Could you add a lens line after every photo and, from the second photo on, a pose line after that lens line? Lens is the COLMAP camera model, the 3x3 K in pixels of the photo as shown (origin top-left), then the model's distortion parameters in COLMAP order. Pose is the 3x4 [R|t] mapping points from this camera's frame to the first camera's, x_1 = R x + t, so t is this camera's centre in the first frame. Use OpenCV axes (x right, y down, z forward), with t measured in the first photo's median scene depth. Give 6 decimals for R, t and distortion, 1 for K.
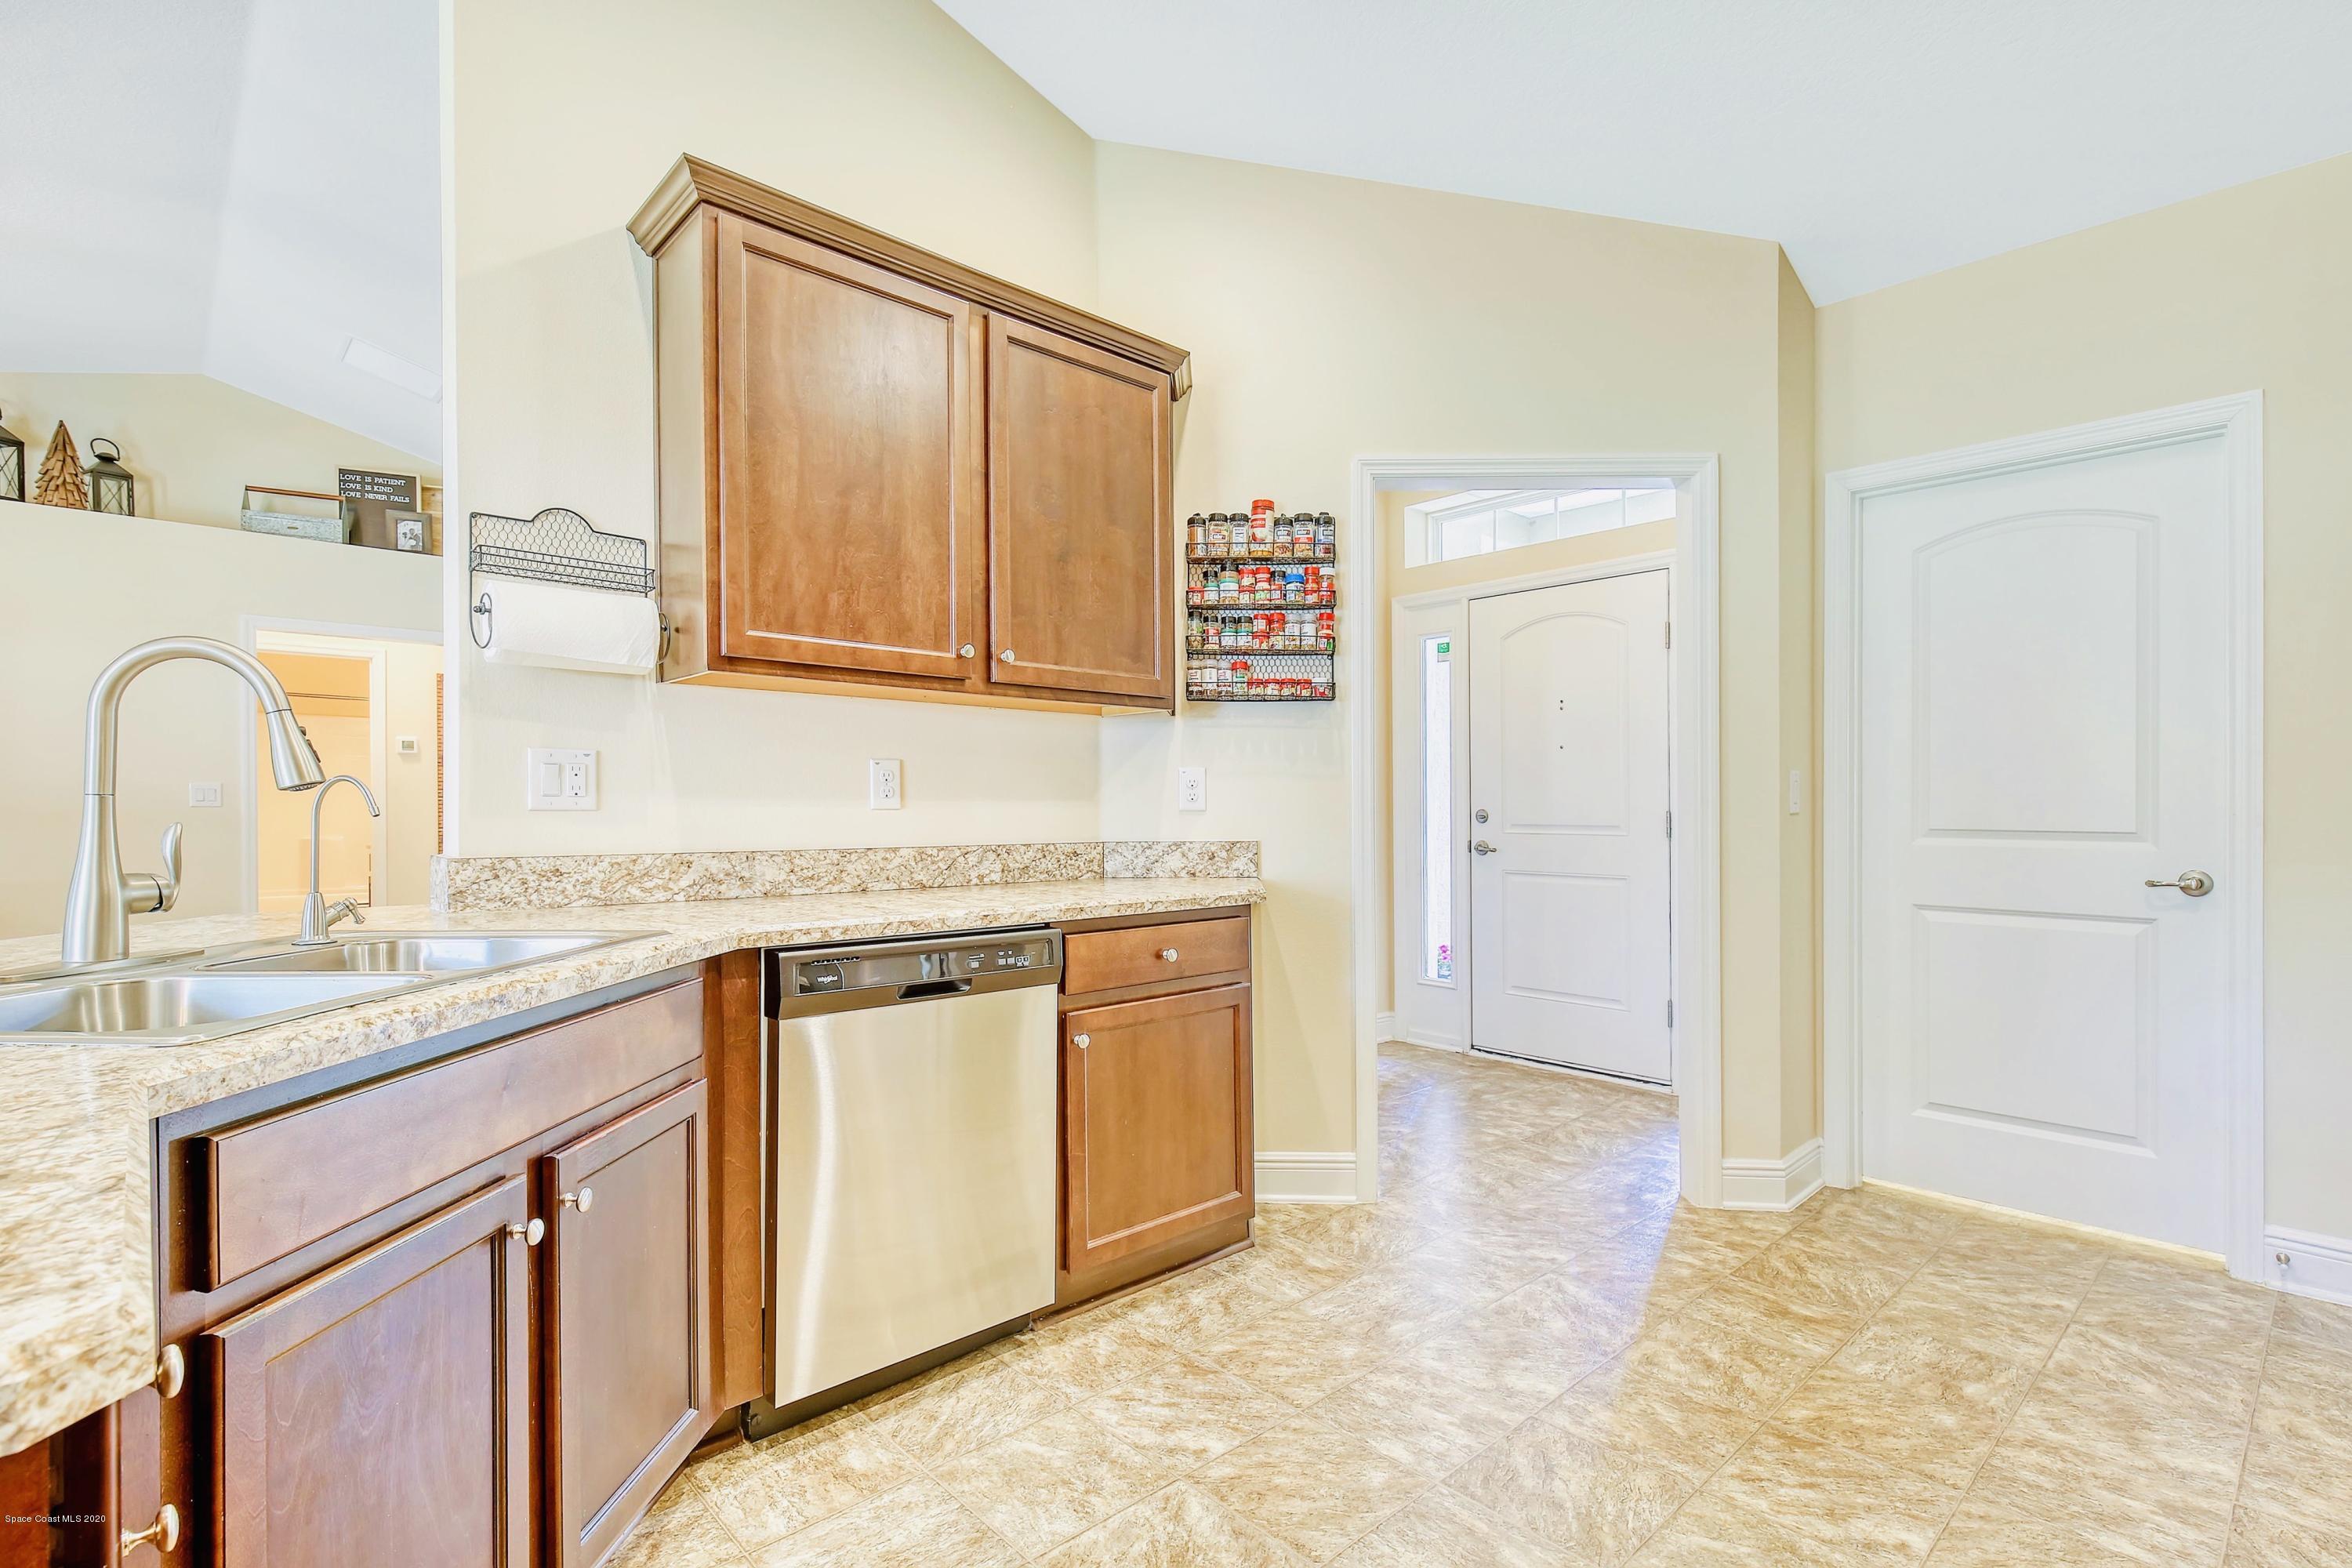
lens RADIAL K [[1079.5, 0, 1178.5], [0, 1079.5, 798.6], [0, 0, 1]] dist [0.008788, -0.001571]
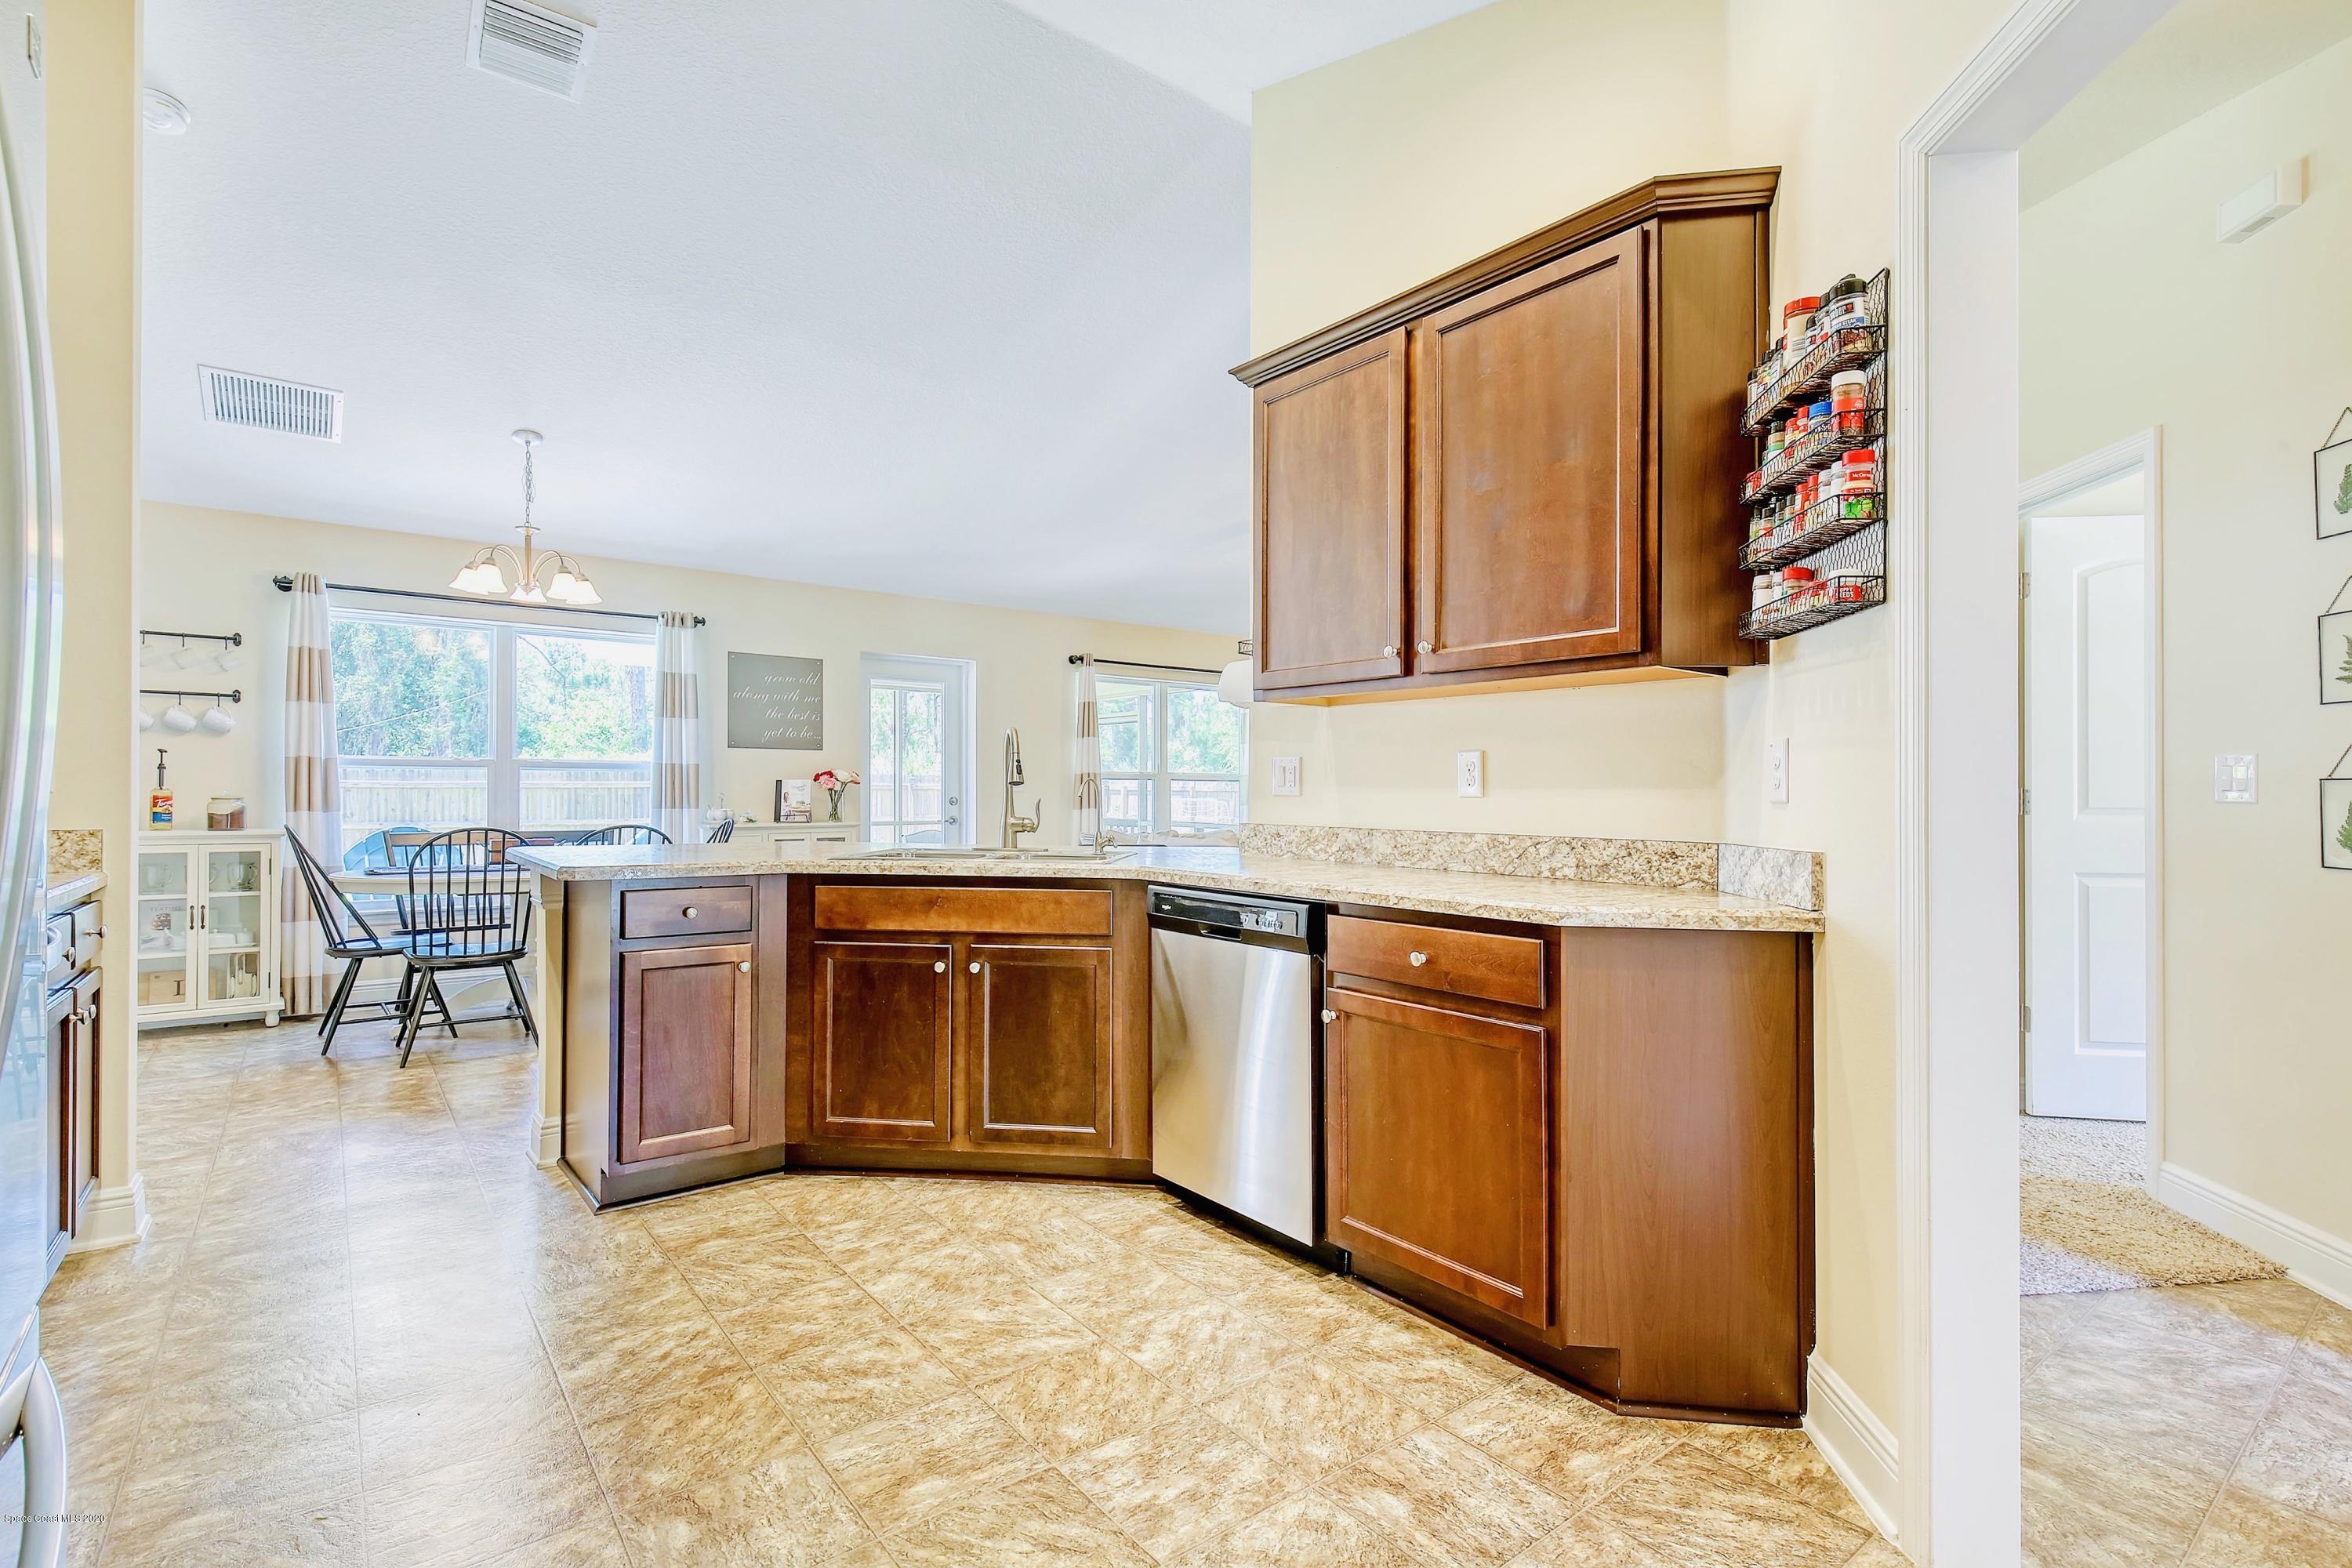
lens RADIAL K [[1079.5, 0, 1173.6], [0, 1079.5, 791.7], [0, 0, 1]] dist [0.008788, -0.001571]
pose [[-0.064720, -0.010234, -0.997851, 1.175908], [-0.008717, 0.999915, -0.009690, 0.024997], [0.997865, 0.008071, -0.064804, 1.110742]]
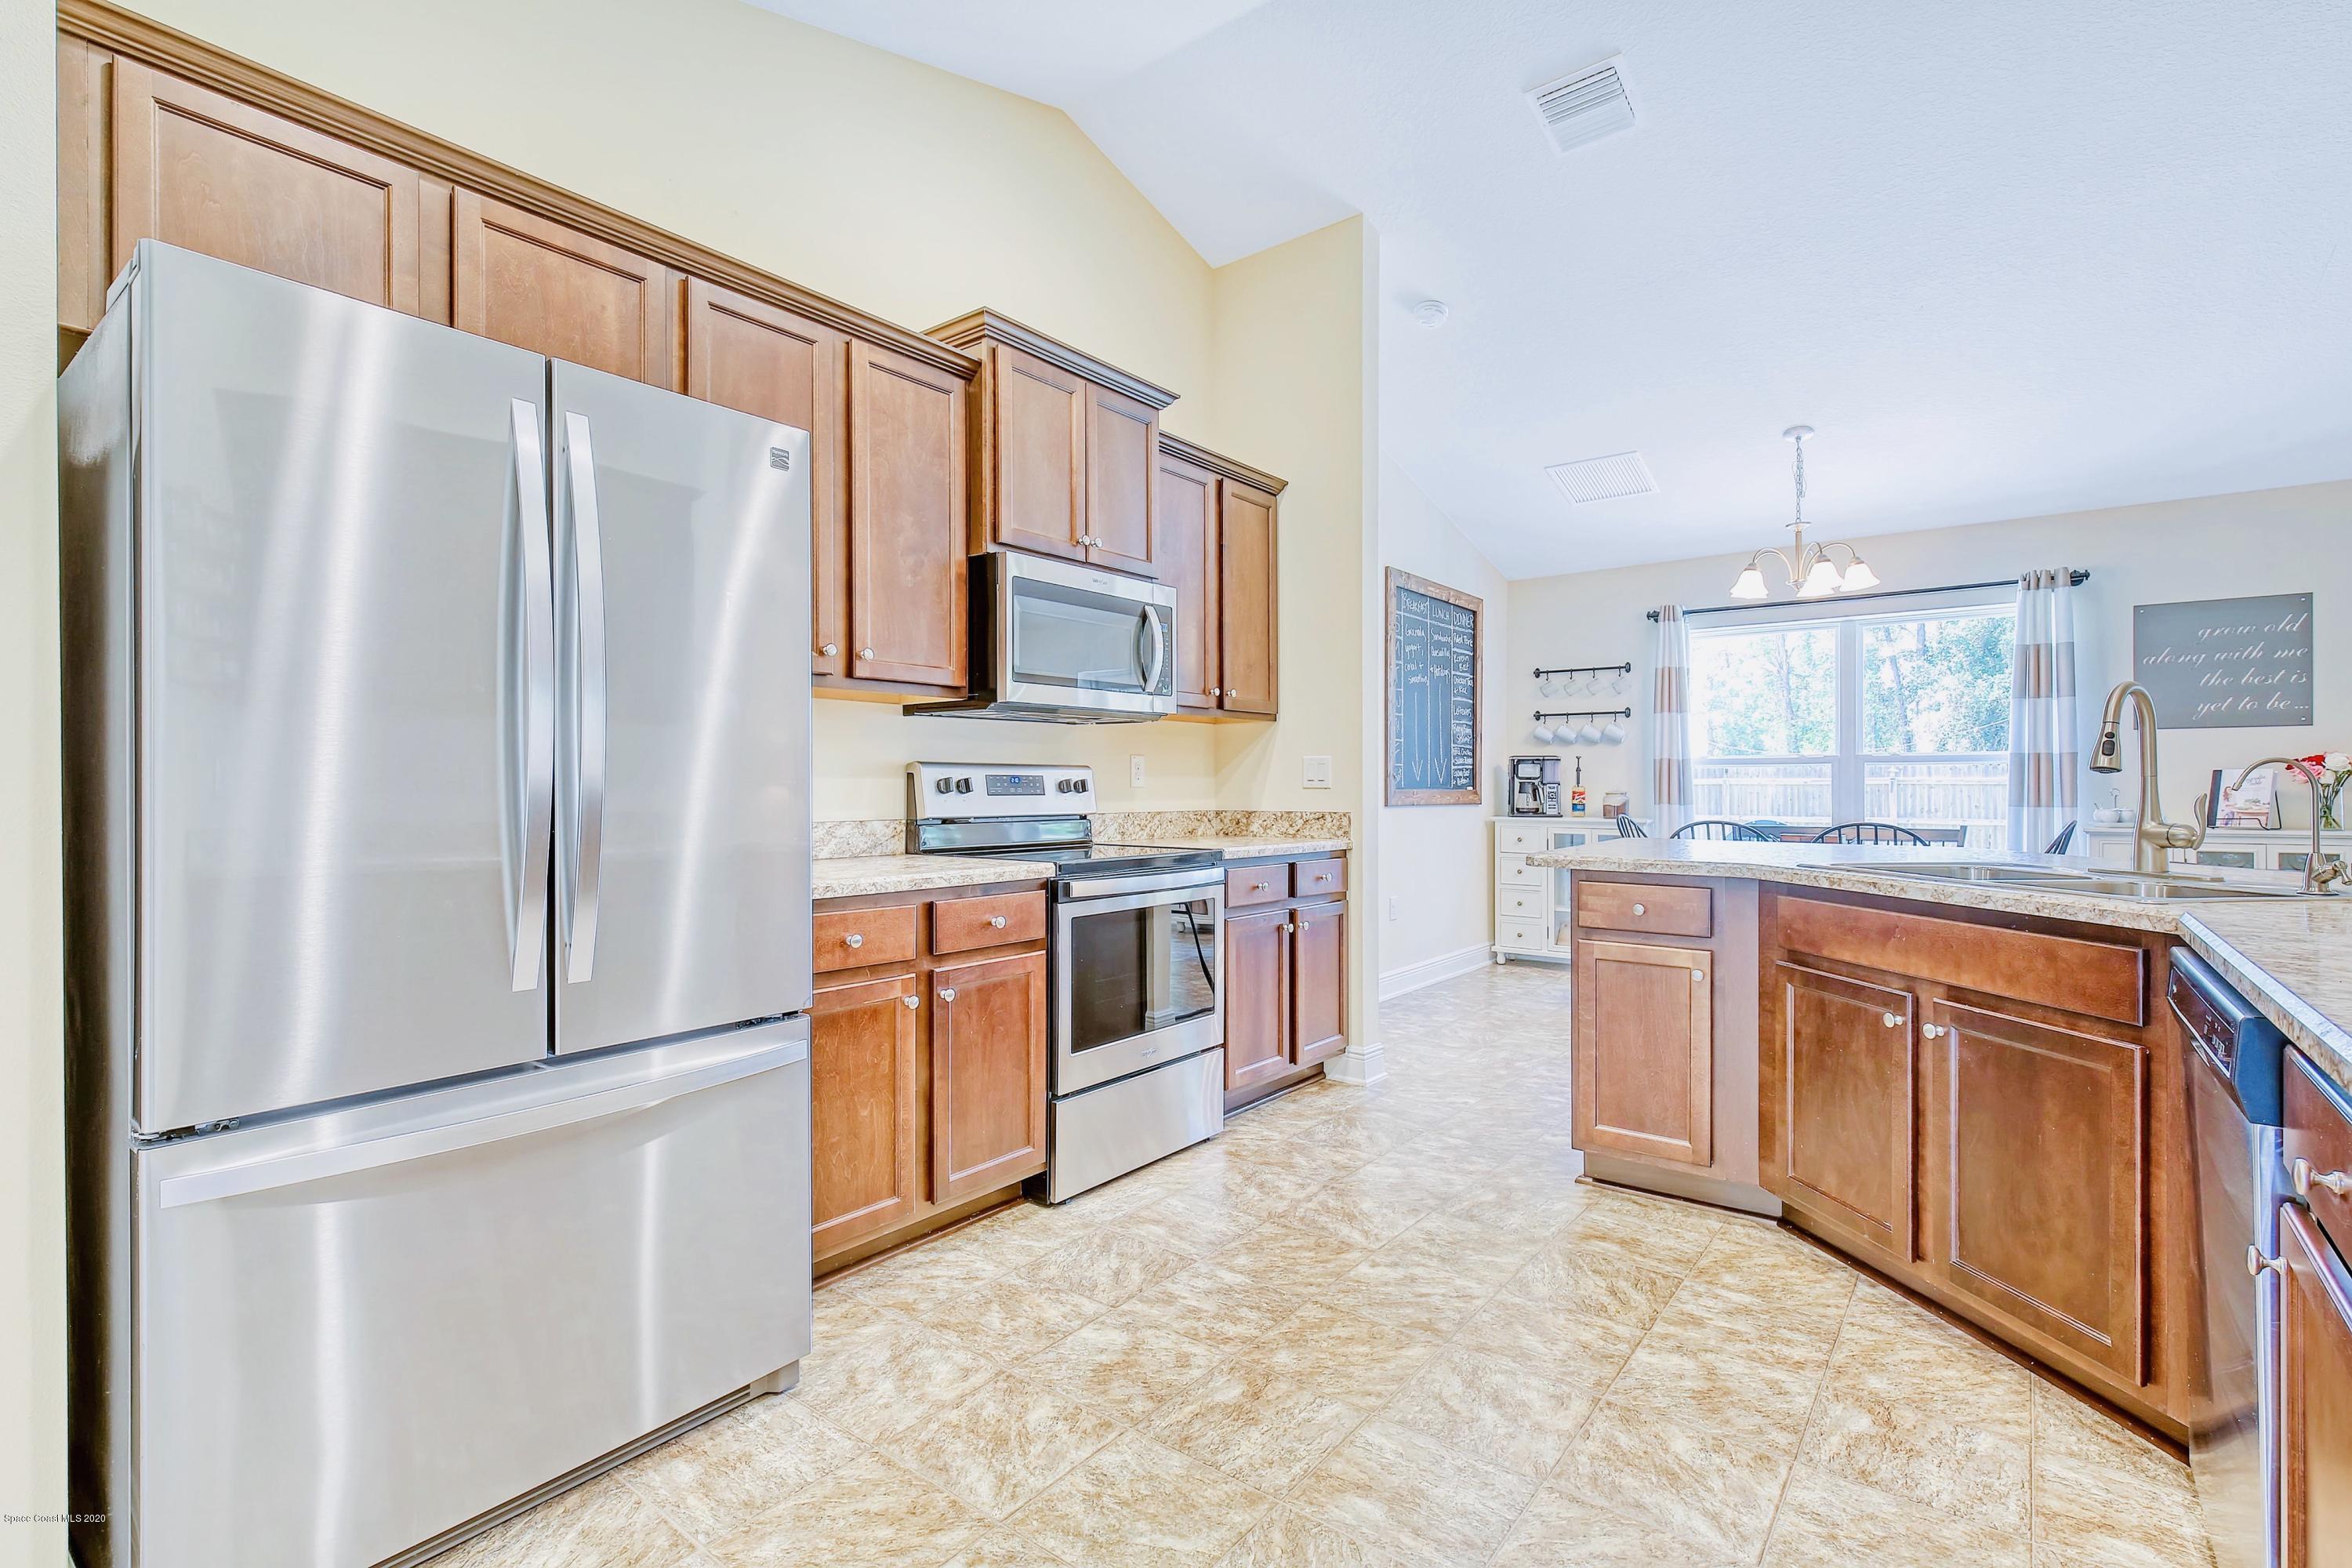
lens RADIAL K [[1079.5, 0, 1212.1], [0, 1079.5, 793.2], [0, 0, 1]] dist [0.008788, -0.001571]
pose [[-0.979636, -0.007635, -0.200634, 0.748662], [-0.009421, 0.999924, 0.007947, 0.021545], [0.200558, 0.009675, -0.979634, 1.513567]]
